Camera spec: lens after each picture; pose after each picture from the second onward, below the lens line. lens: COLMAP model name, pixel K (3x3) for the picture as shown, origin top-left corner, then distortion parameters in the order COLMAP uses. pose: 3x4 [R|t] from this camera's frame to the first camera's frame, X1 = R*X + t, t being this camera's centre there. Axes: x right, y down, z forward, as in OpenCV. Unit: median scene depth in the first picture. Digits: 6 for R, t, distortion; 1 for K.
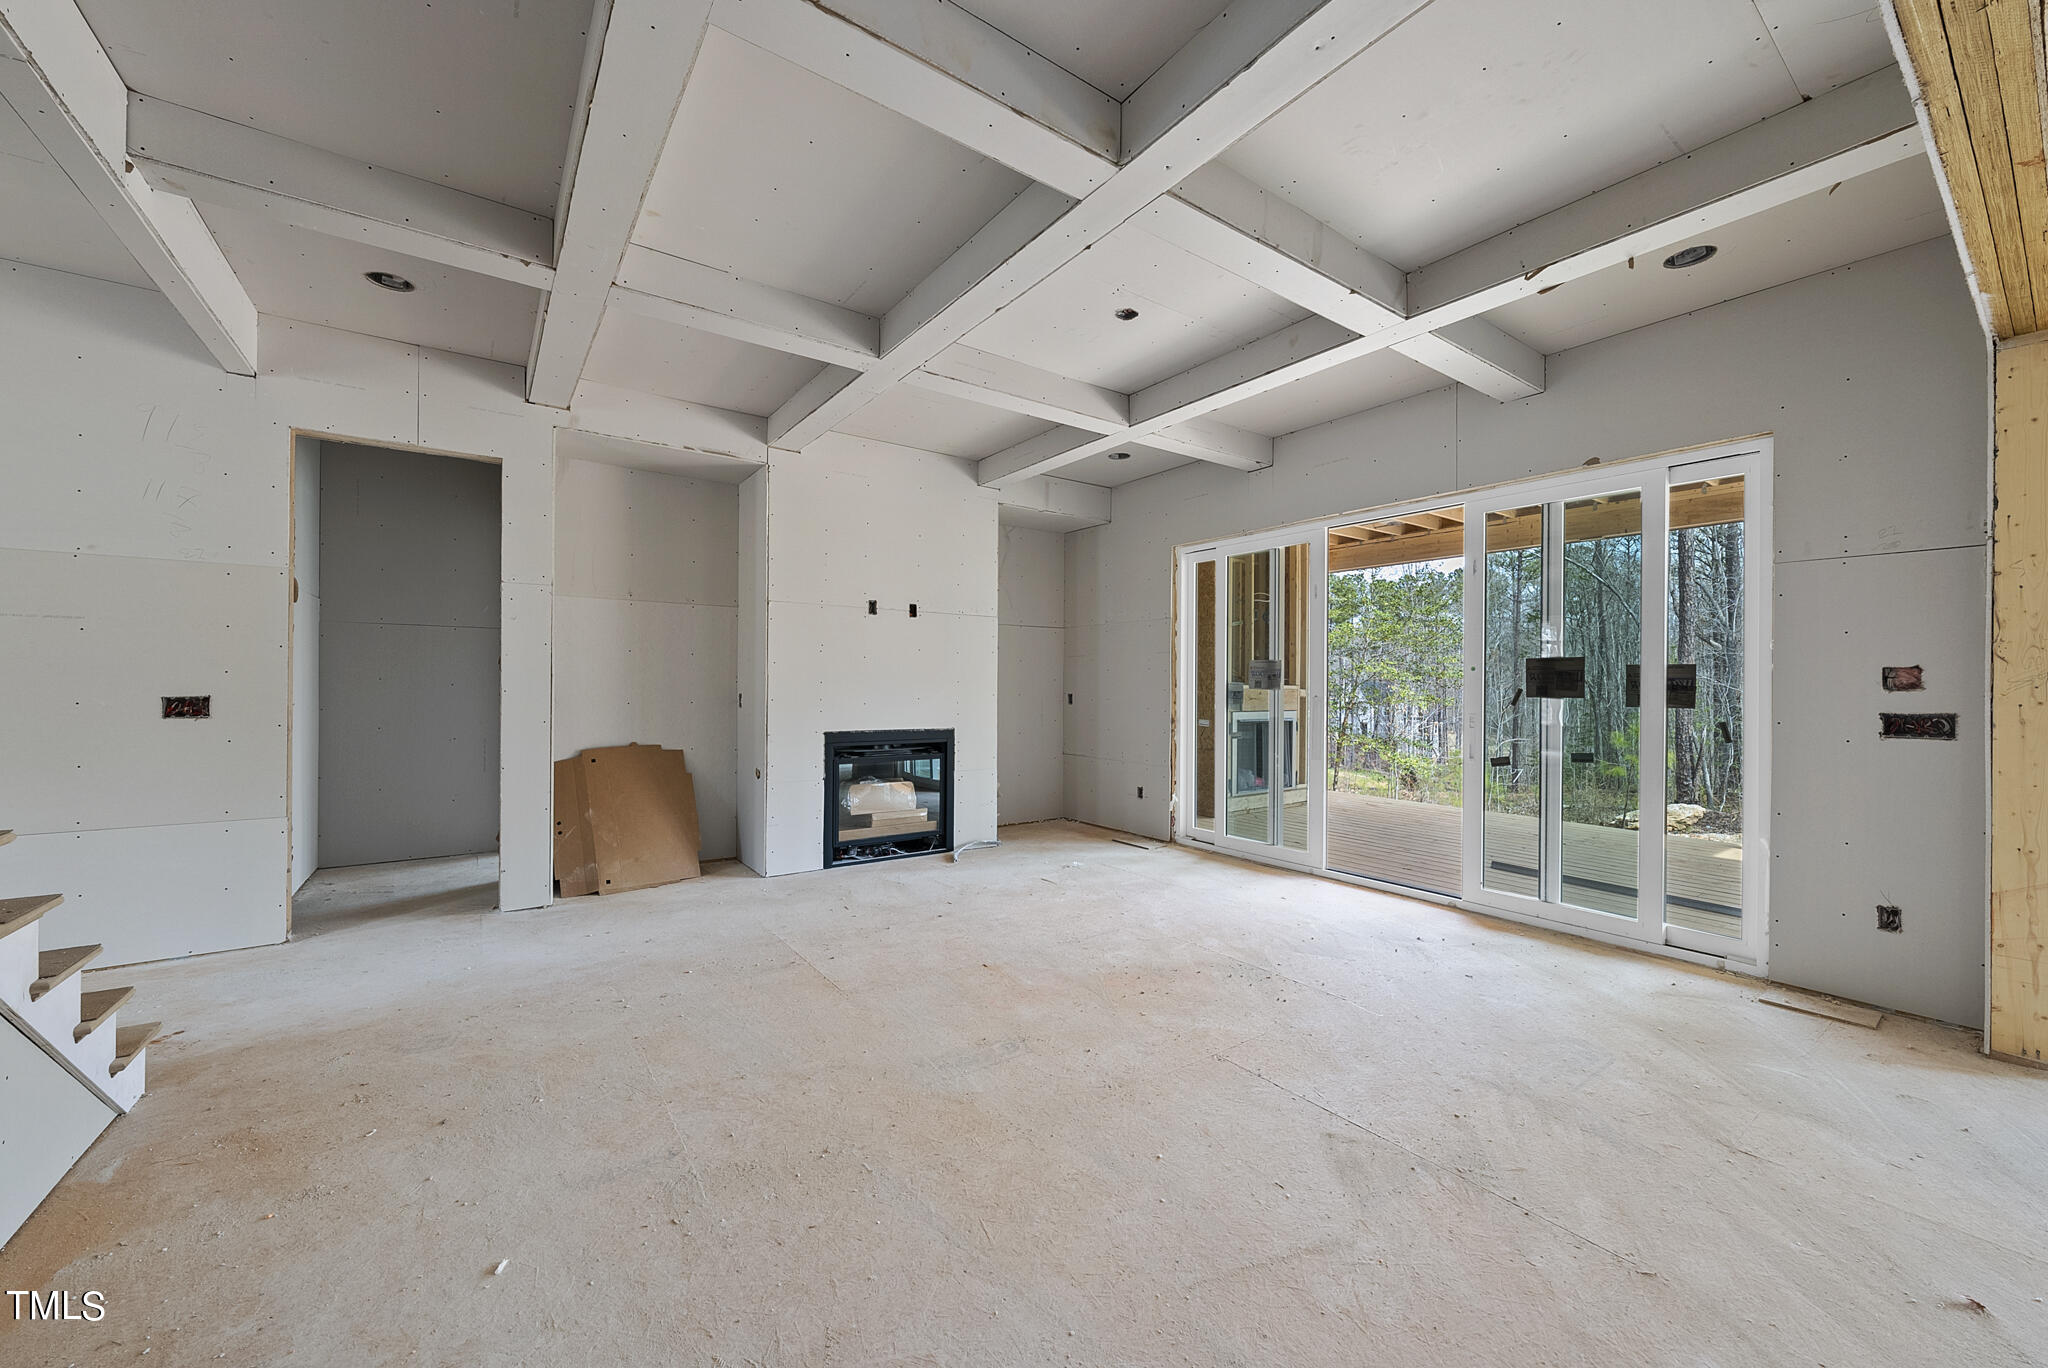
lens RADIAL K [[764.8, 0, 1040.3], [0, 764.8, 682.3], [0, 0, 1]] dist [-0.002109, -0.000240]
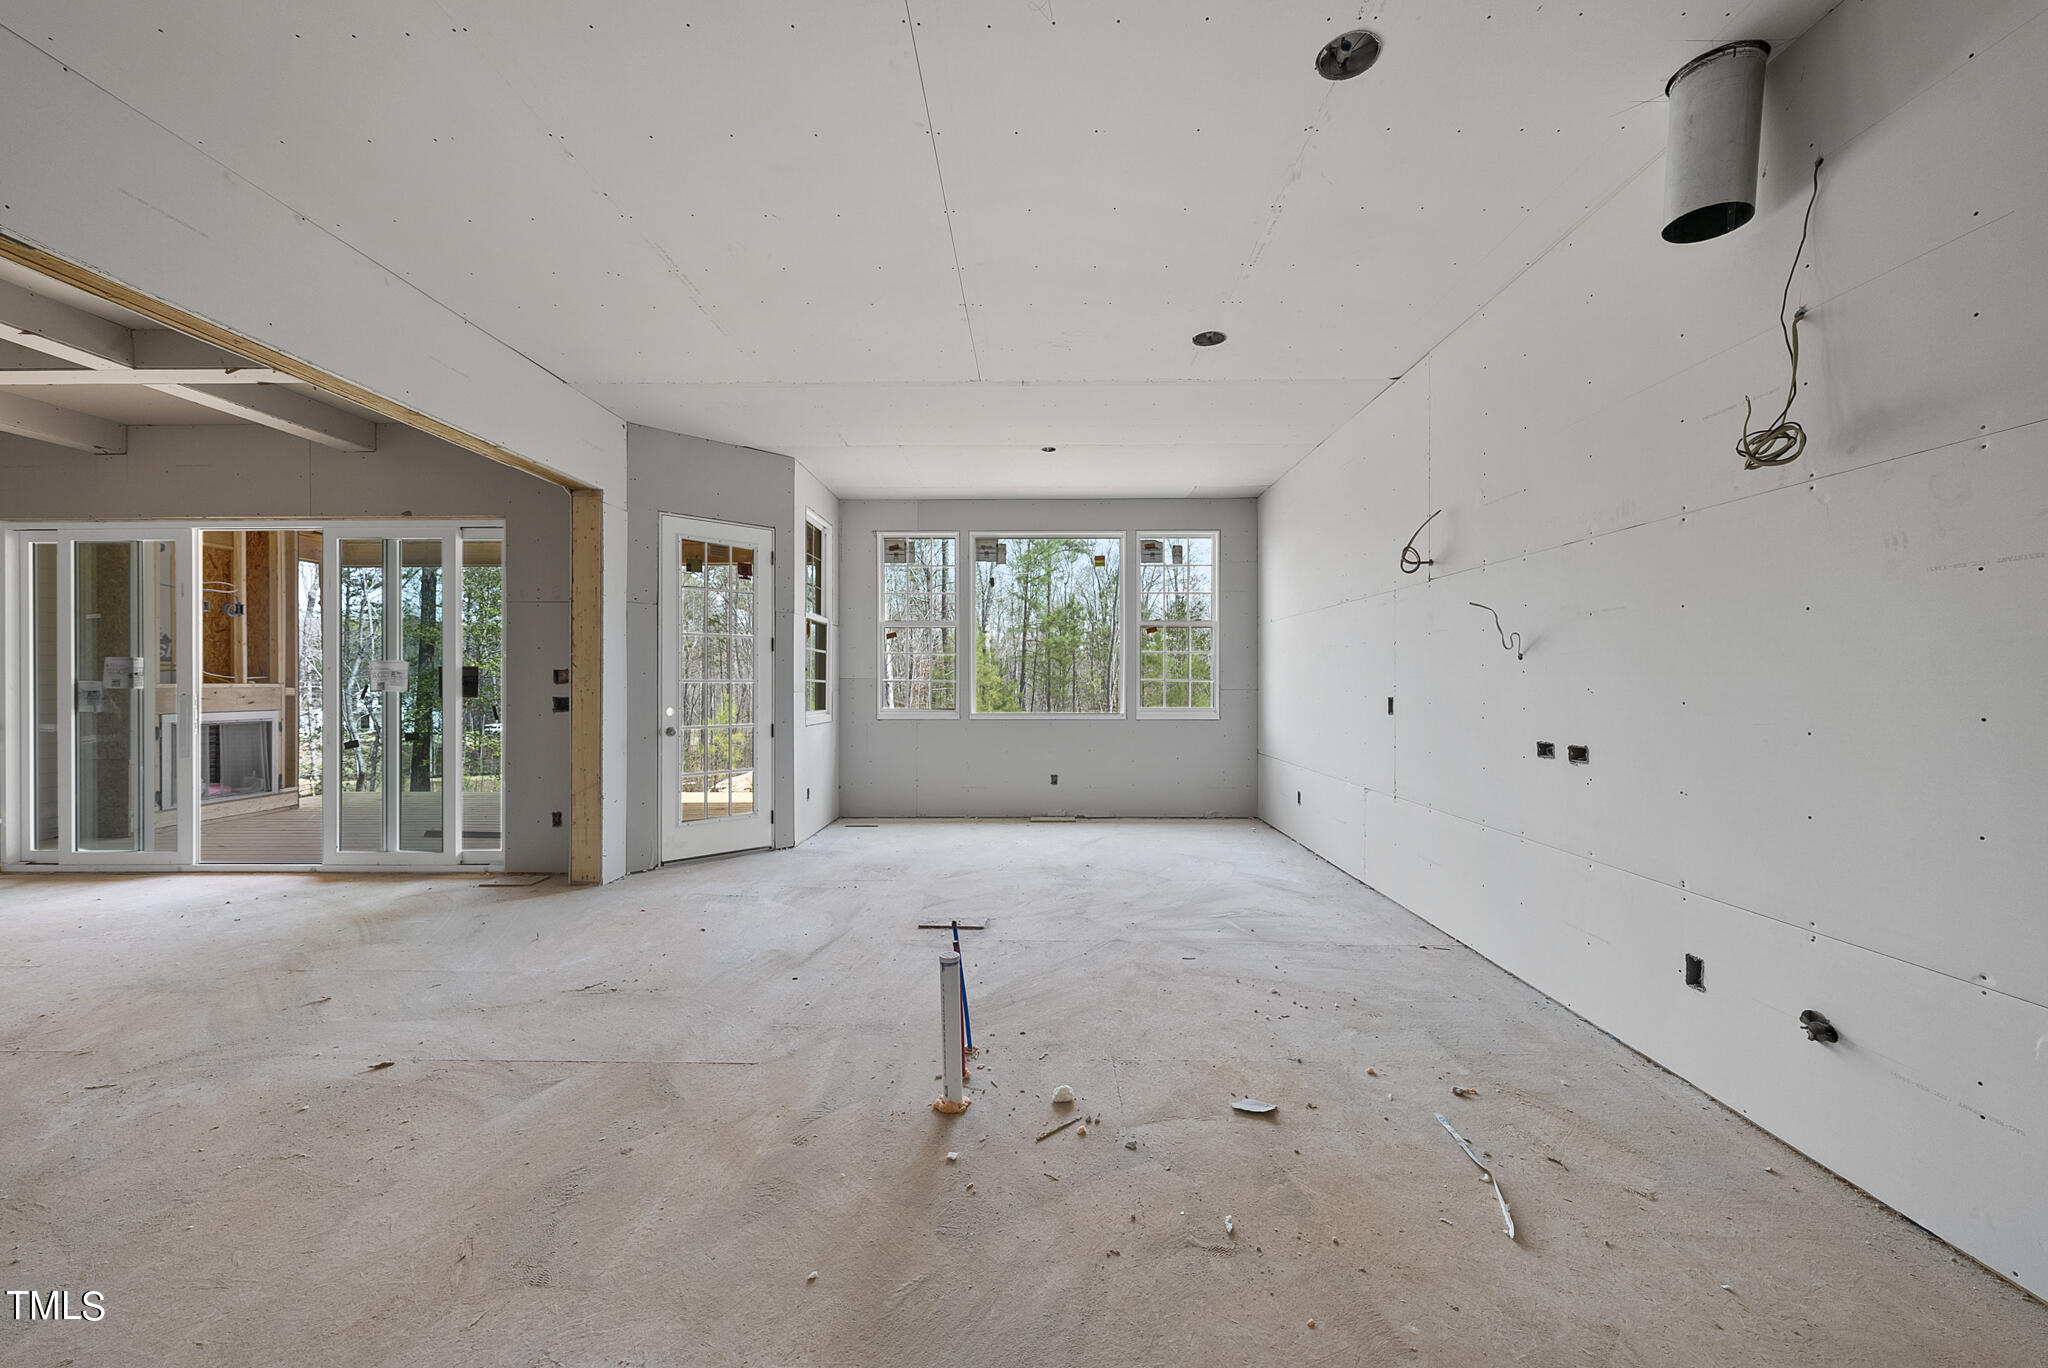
lens RADIAL K [[764.8, 0, 1040.3], [0, 764.8, 682.3], [0, 0, 1]] dist [-0.002109, -0.000240]
pose [[0.604430, -0.008200, 0.796616, 0.348511], [0.004458, 0.999966, 0.006910, 0.000636], [-0.796645, -0.000625, 0.604447, -0.724271]]
